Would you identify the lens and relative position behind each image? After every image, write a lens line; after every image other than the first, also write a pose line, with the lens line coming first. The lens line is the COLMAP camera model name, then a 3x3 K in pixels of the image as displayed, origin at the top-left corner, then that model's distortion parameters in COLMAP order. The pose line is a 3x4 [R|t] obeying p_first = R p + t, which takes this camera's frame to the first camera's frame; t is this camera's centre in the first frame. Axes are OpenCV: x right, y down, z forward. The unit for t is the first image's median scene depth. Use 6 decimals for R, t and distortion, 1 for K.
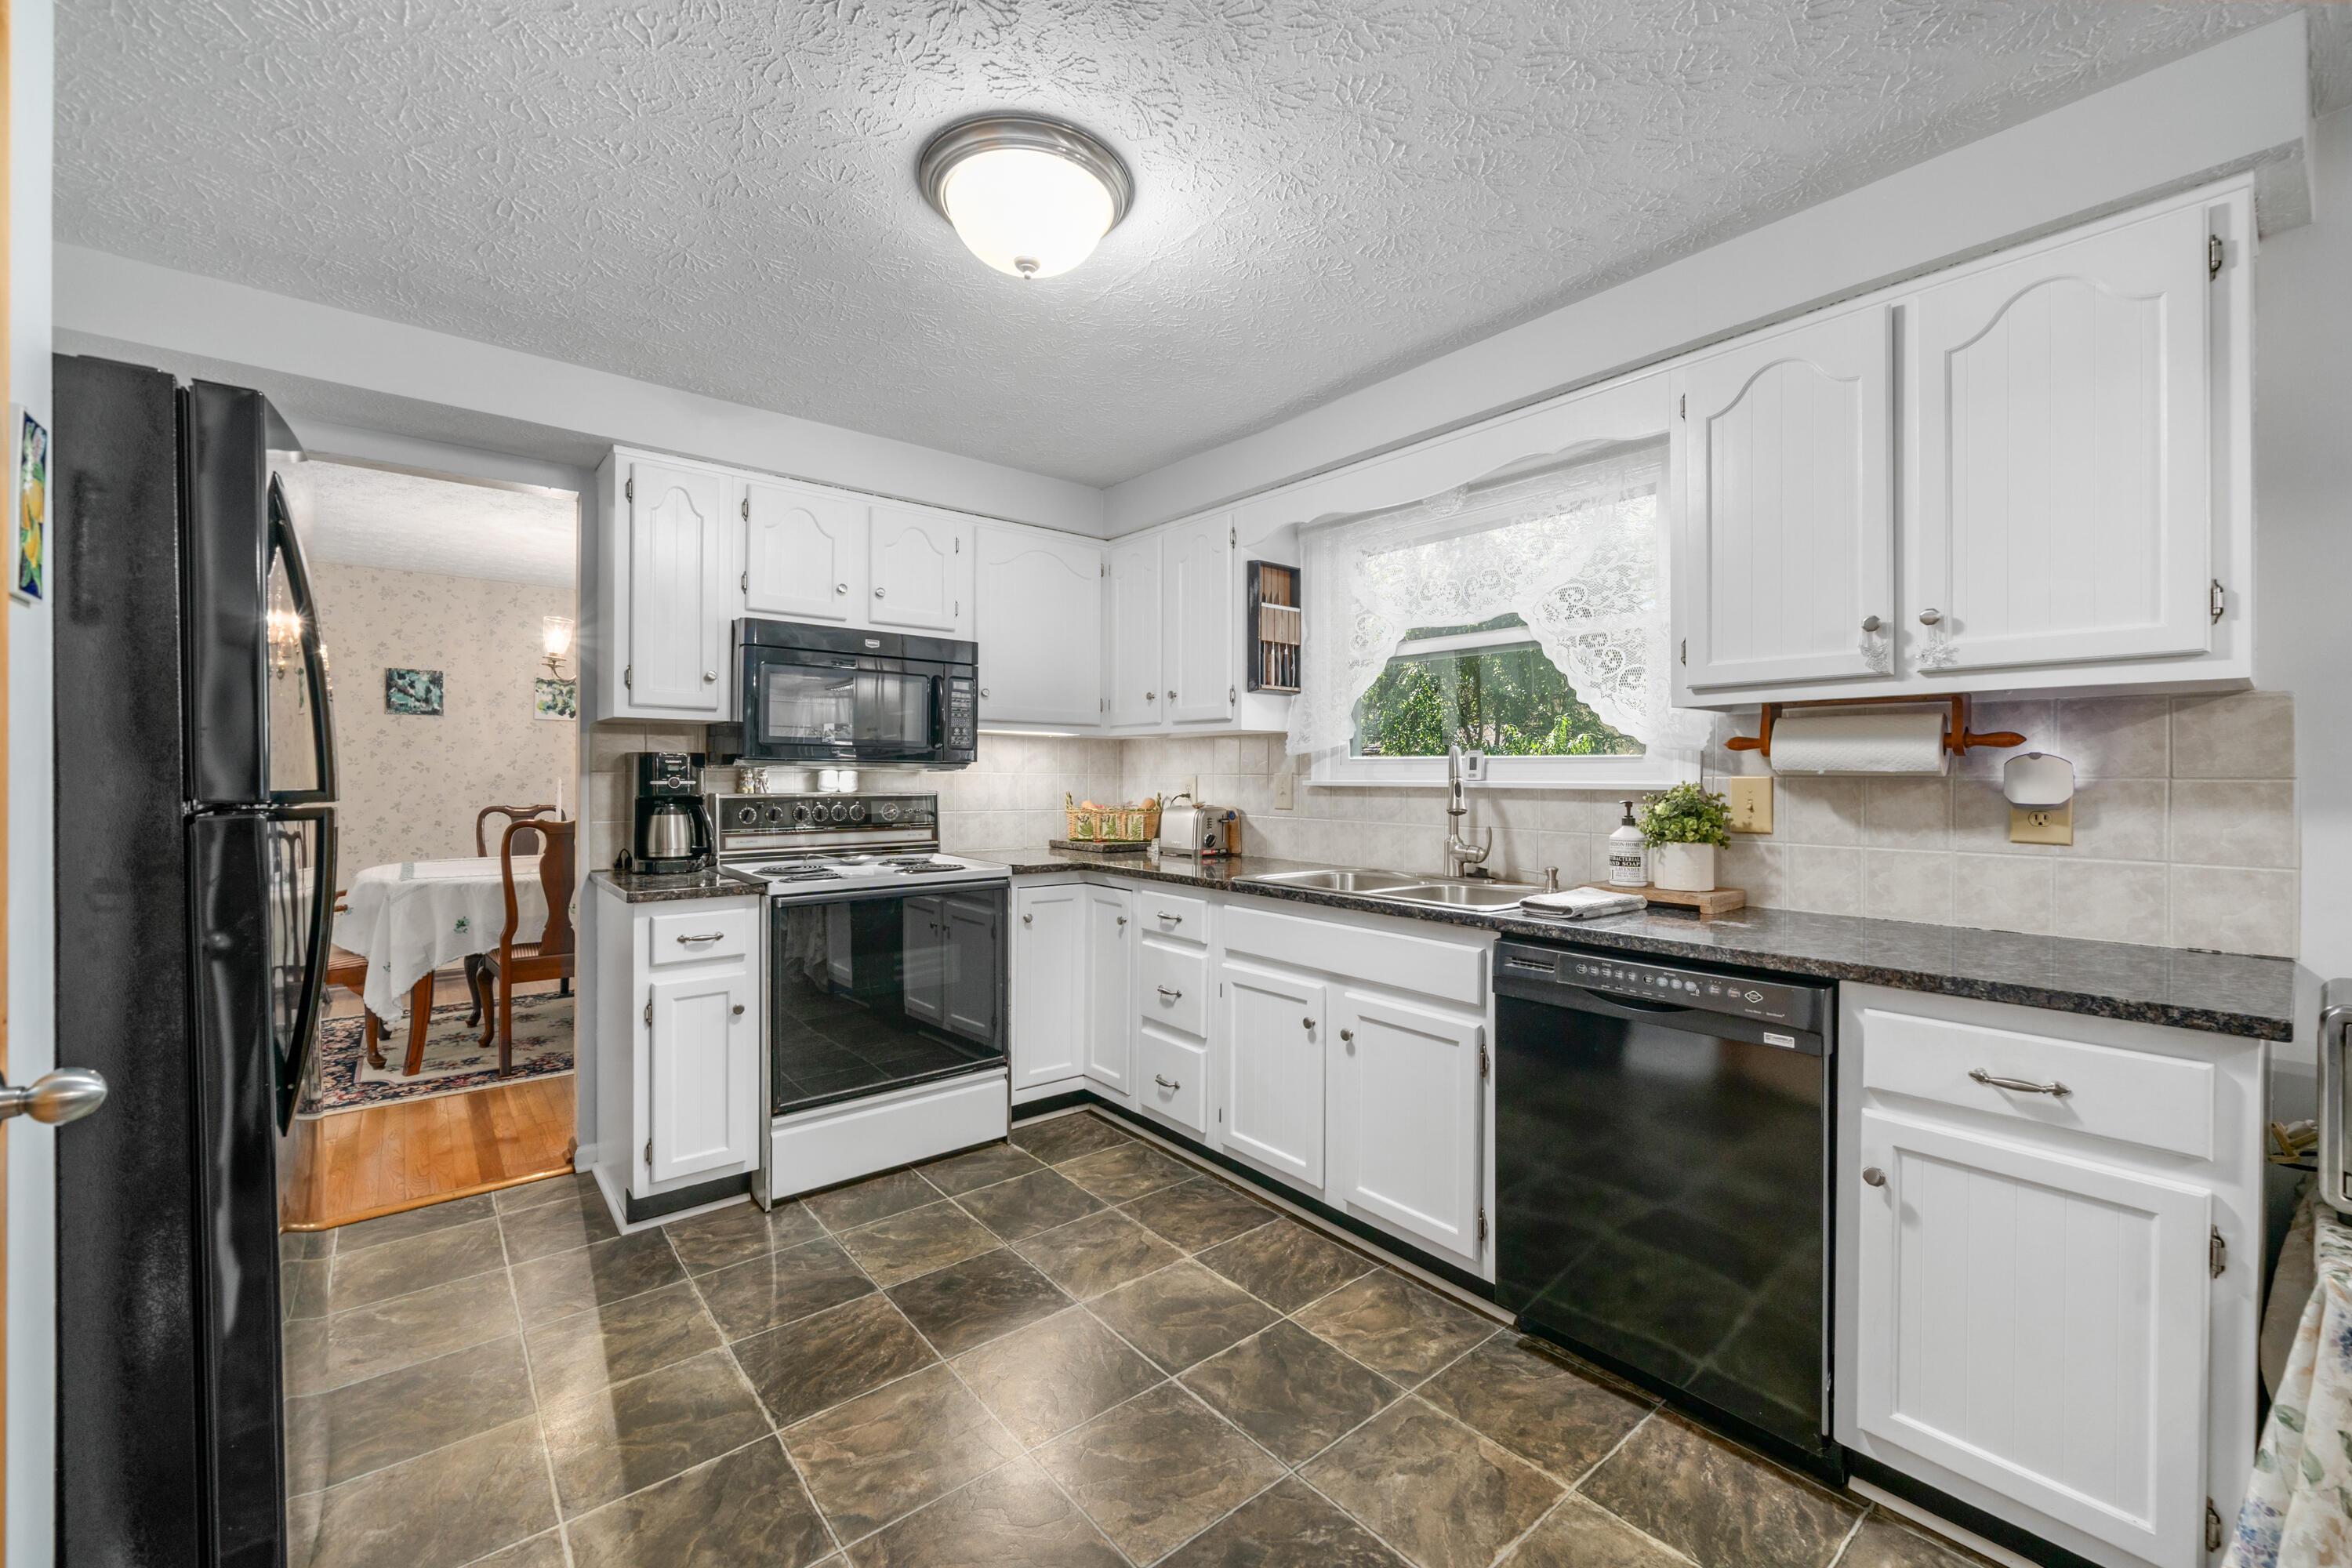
lens RADIAL K [[935.6, 0, 1185.4], [0, 935.6, 774.8], [0, 0, 1]] dist [-0.004435, 0.000421]
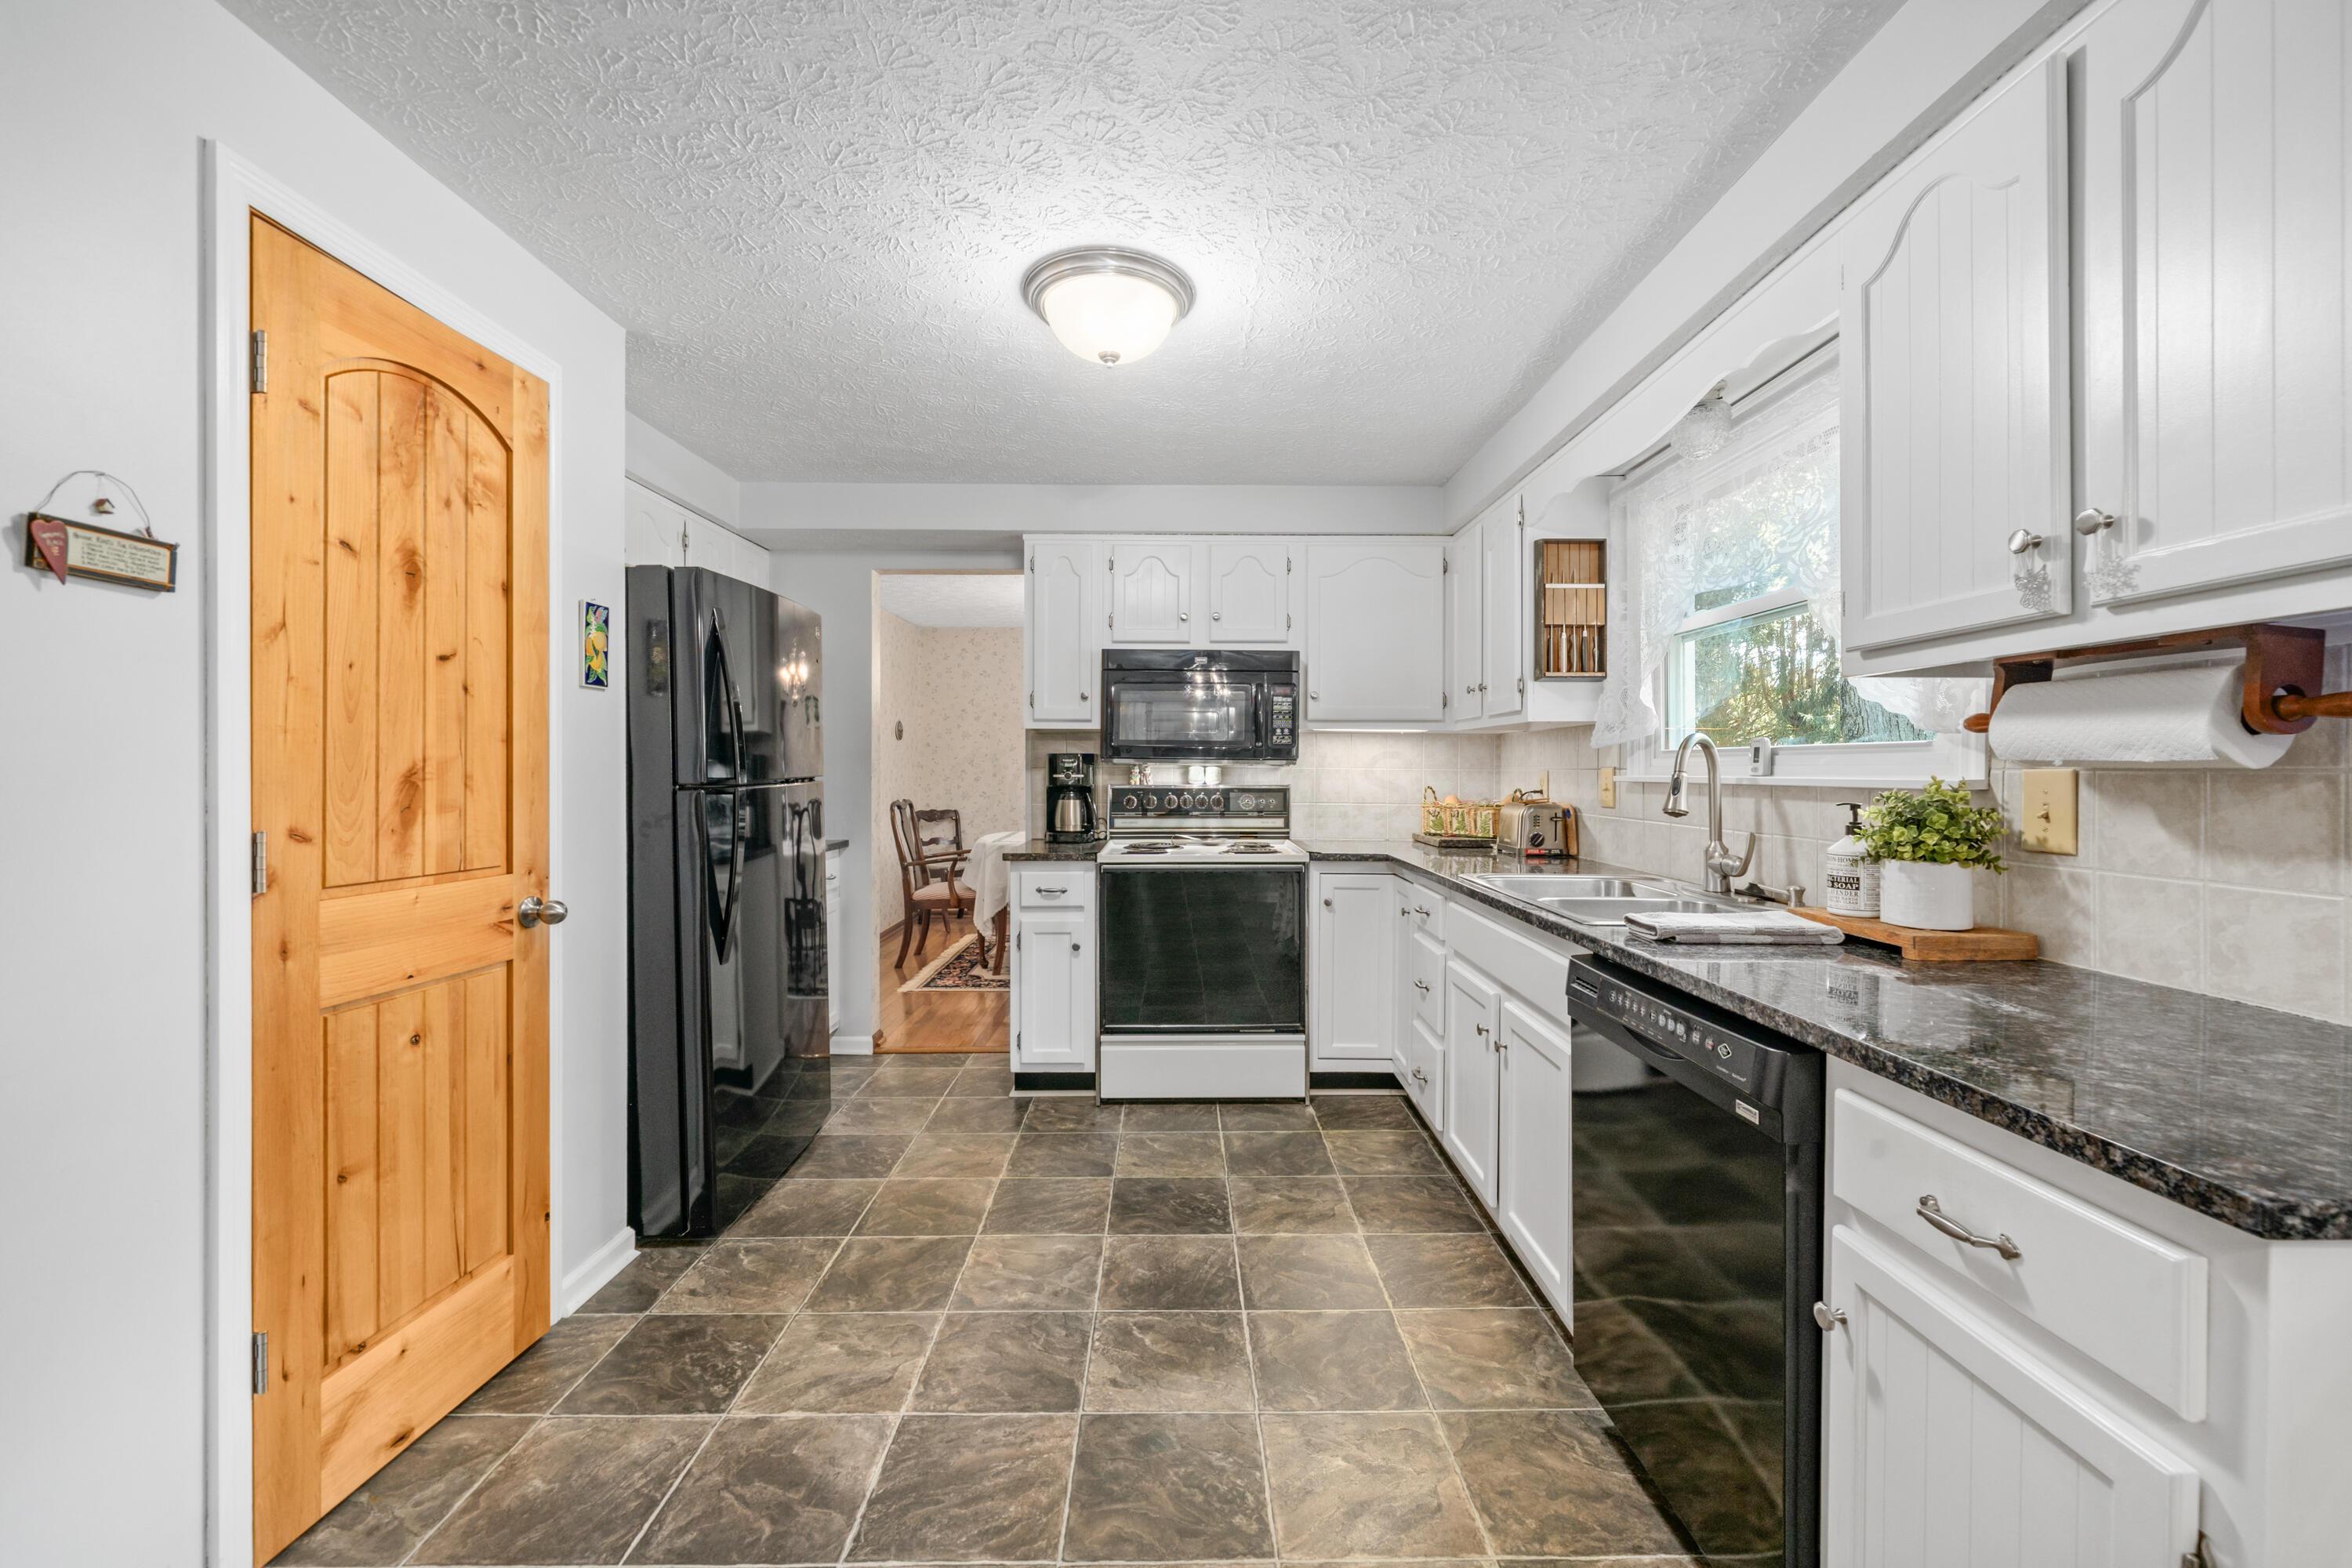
lens RADIAL K [[935.6, 0, 1187.3], [0, 935.6, 769.0], [0, 0, 1]] dist [-0.004435, 0.000421]
pose [[0.776668, -0.002148, -0.629906, 0.432160], [0.001216, 0.999997, -0.001910, 0.001306], [0.629909, 0.000717, 0.776669, 0.062618]]
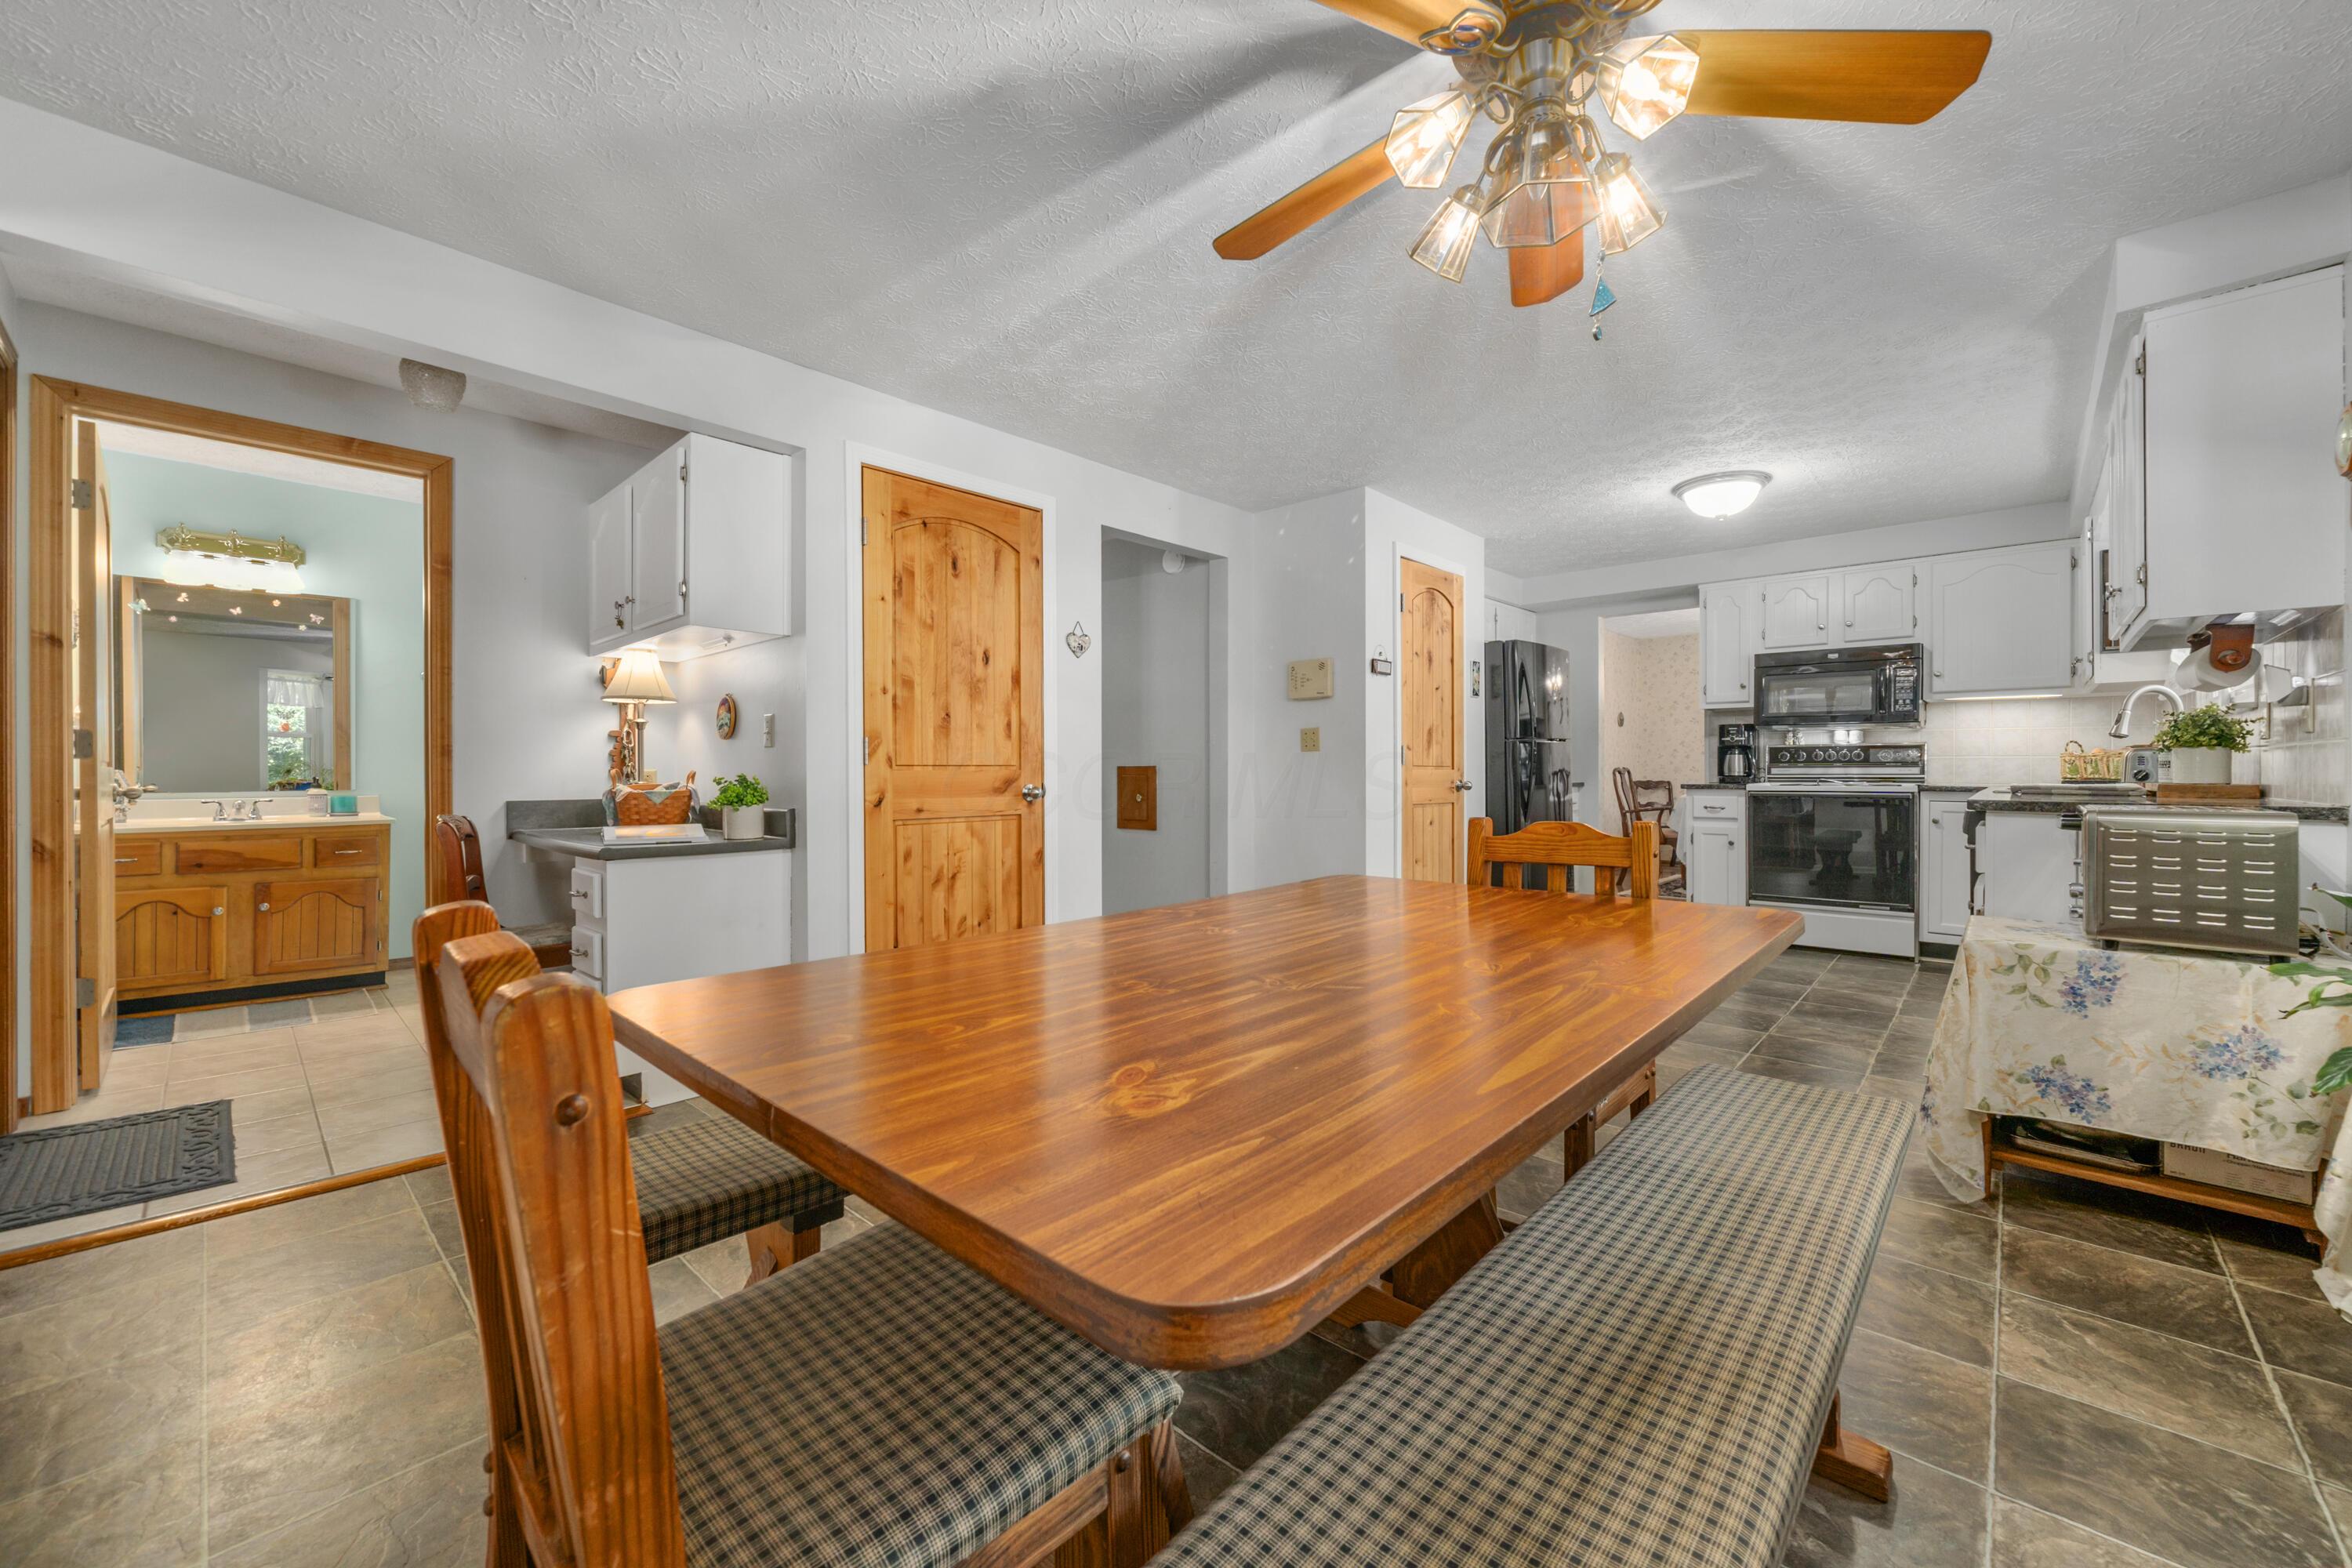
lens RADIAL K [[912.1, 0, 1179.9], [0, 912.1, 773.3], [0, 0, 1]] dist [-0.004201, 0.000008]
pose [[0.130624, -0.001156, -0.991431, 1.271837], [0.002032, 0.999998, -0.000898, 0.083298], [0.991430, -0.001897, 0.130626, -0.463069]]
